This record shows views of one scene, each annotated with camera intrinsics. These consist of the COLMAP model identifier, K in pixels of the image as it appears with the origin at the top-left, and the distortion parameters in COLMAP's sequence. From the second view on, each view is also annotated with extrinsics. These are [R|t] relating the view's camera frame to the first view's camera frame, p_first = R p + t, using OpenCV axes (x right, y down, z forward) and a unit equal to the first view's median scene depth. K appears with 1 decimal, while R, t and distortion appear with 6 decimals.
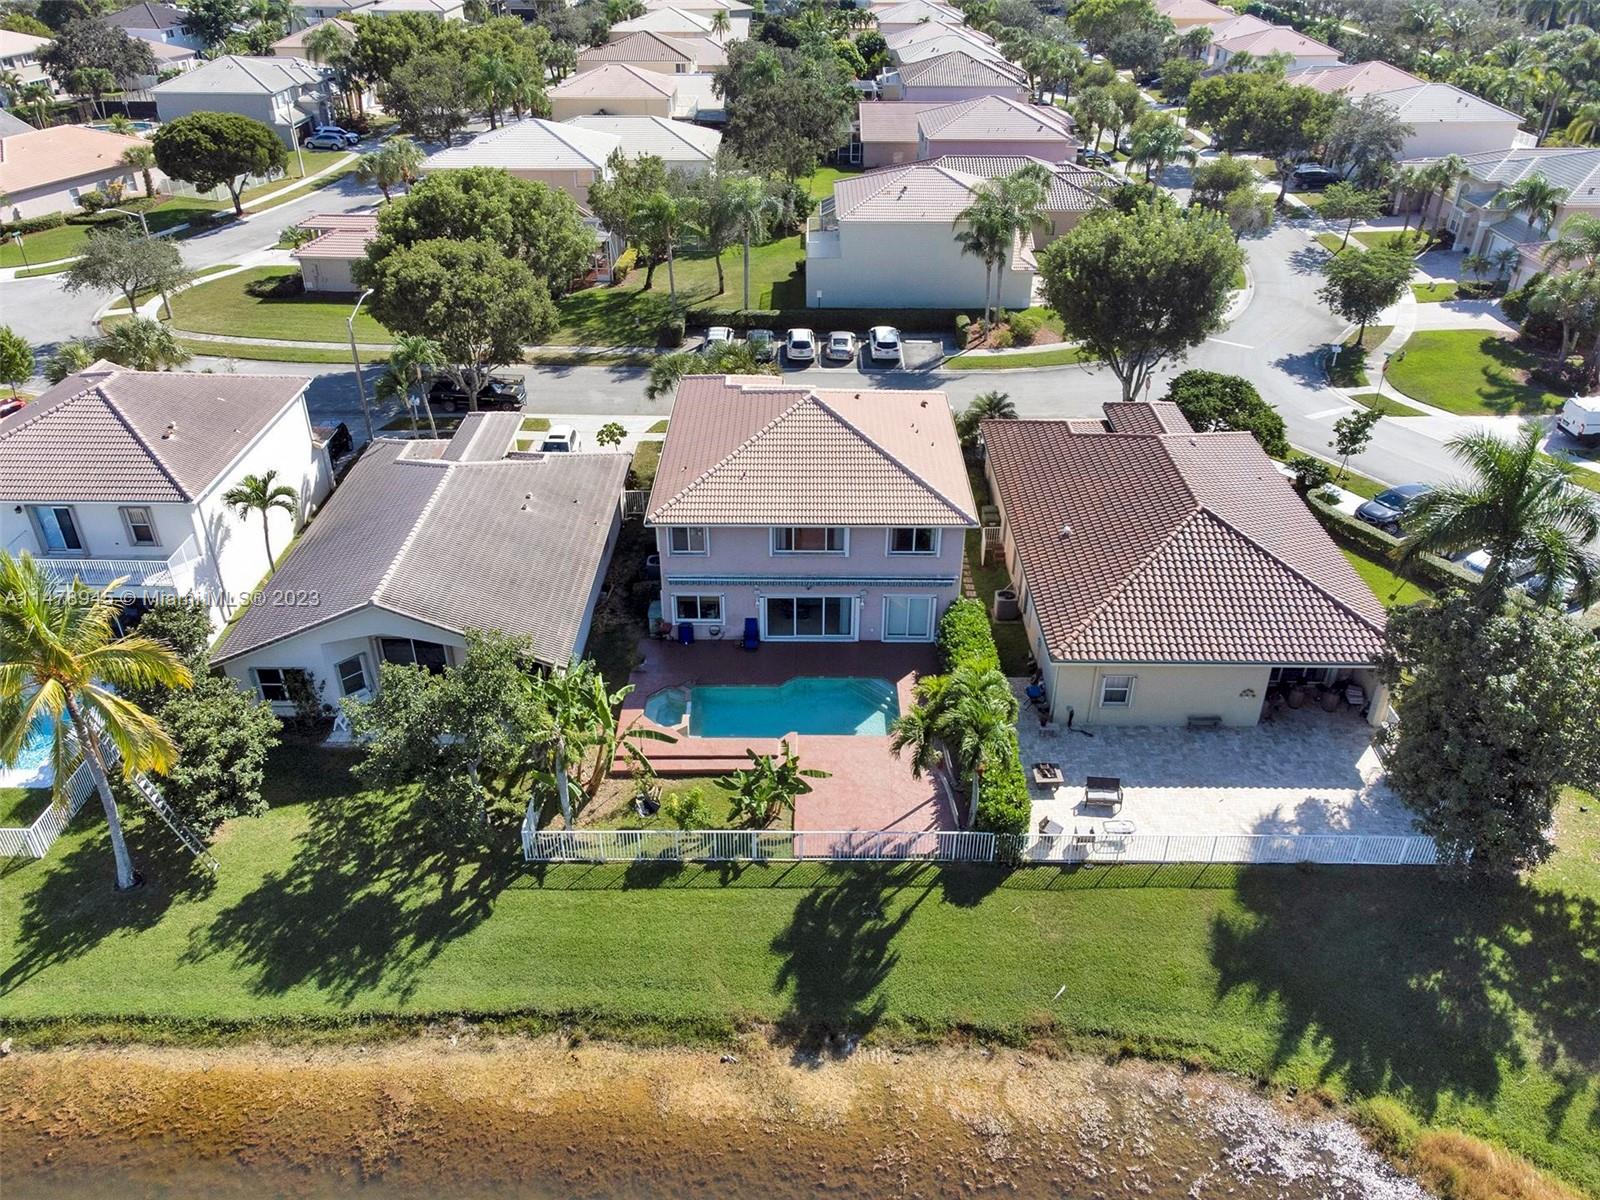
lens RADIAL K [[1116.3, 0, 801.8], [0, 1116.3, 597.1], [0, 0, 1]] dist [0.002710, -0.000382]
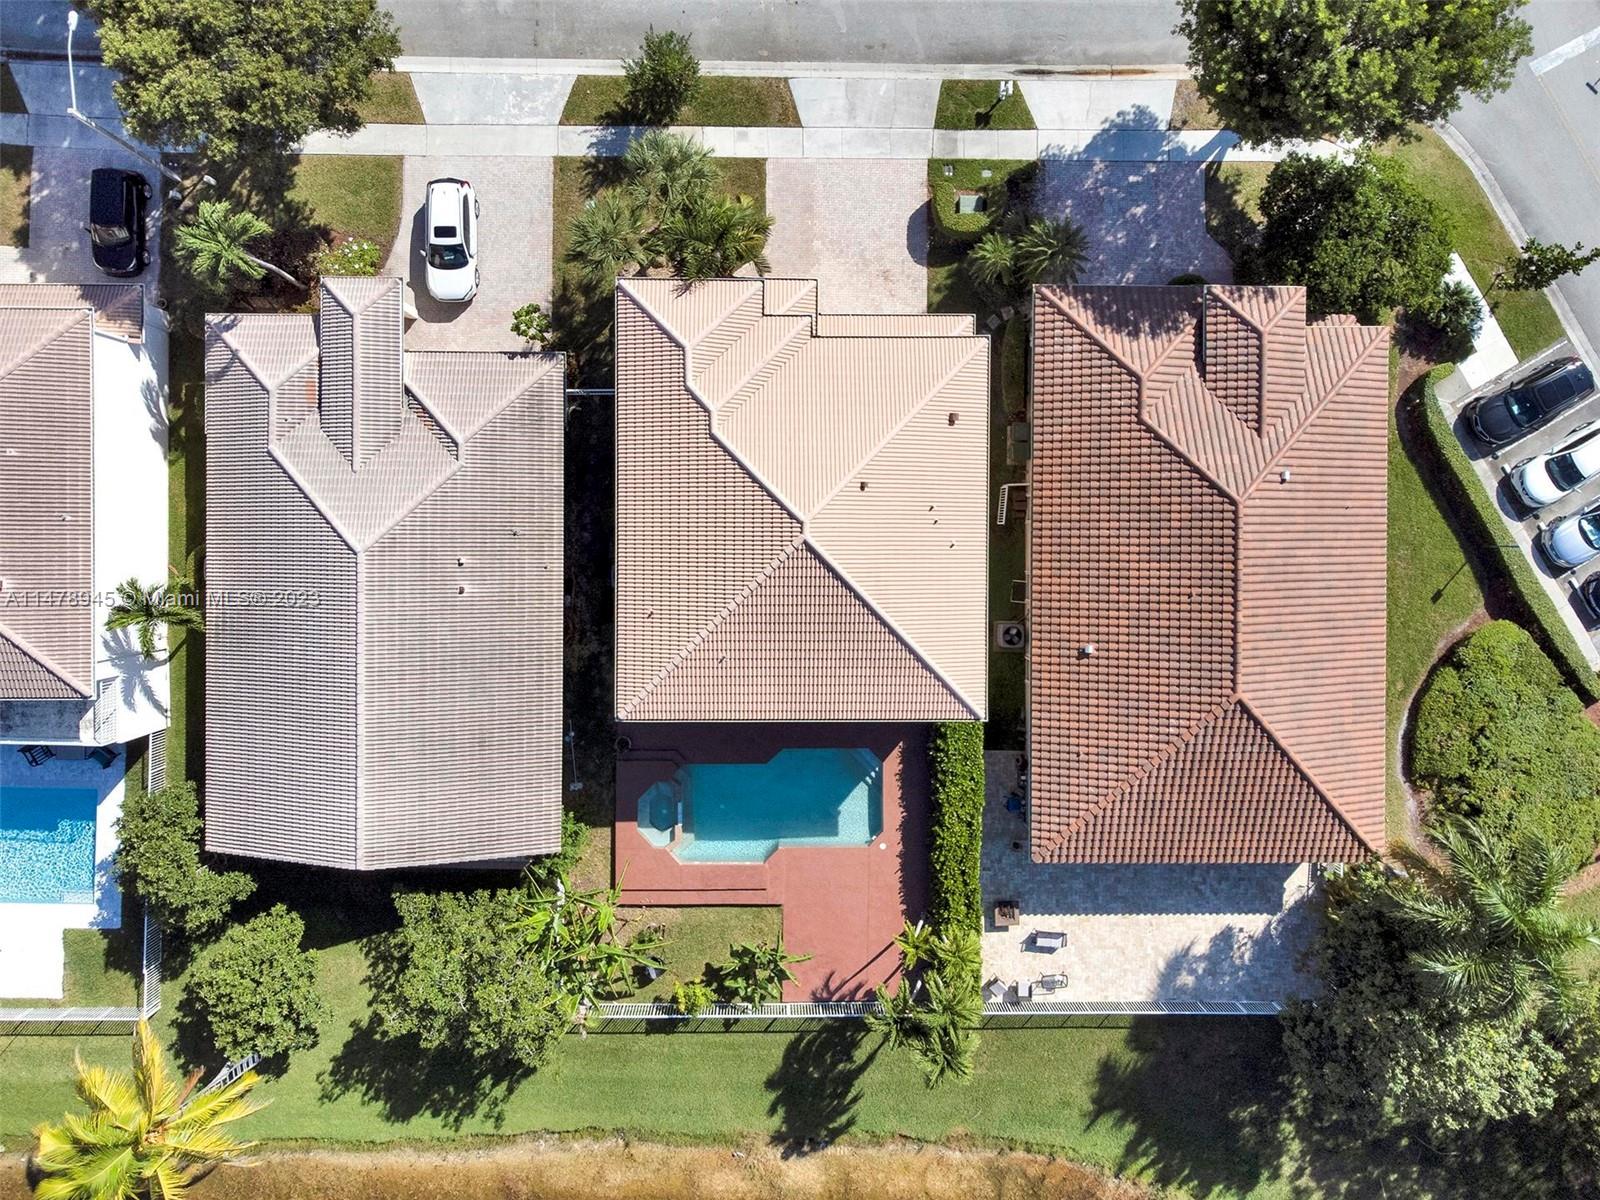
lens RADIAL K [[1116.3, 0, 800.2], [0, 1116.3, 597.3], [0, 0, 1]] dist [0.002710, -0.000382]
pose [[0.999779, -0.001251, 0.020993, -0.013773], [-0.016644, 0.563061, 0.826247, -1.105975], [-0.012854, -0.826414, 0.562916, 0.733220]]
